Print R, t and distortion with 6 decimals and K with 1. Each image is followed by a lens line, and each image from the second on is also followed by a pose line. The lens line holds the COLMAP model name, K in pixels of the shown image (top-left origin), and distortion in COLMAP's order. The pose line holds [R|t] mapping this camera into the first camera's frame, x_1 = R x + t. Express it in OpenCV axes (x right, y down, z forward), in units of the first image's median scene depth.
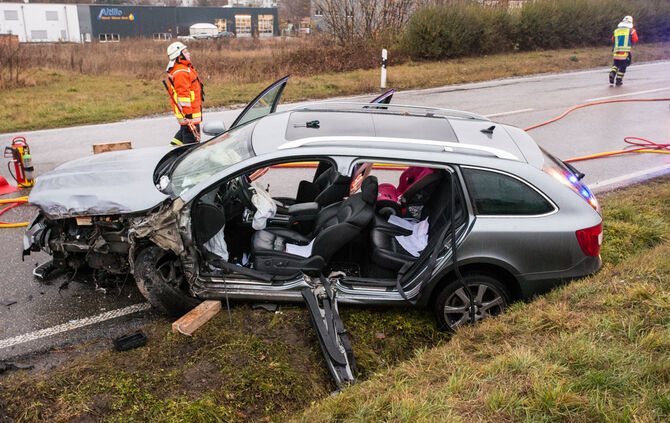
lens RADIAL K [[732.6, 0, 335.6], [0, 732.6, 191.8], [0, 0, 1]] dist [0.041447, 0.003446]
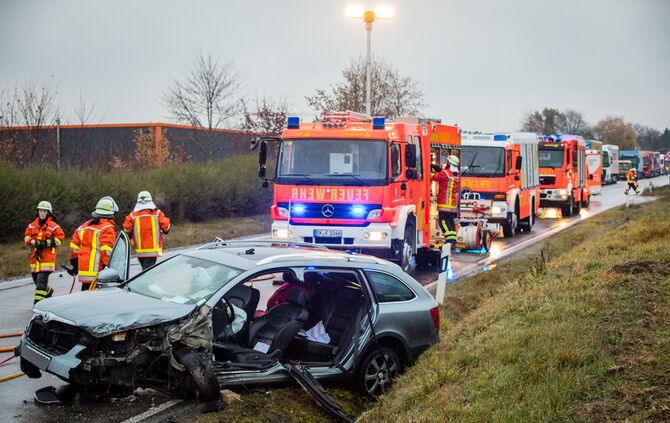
lens RADIAL K [[1542.3, 0, 335.0], [0, 1542.3, 211.5], [0, 0, 1]] dist [-0.048988, -0.222195]
pose [[0.754832, -0.026204, 0.655395, -1.766024], [0.191603, 0.964429, -0.182114, 0.377020], [-0.627310, 0.263041, 0.733002, -1.136808]]
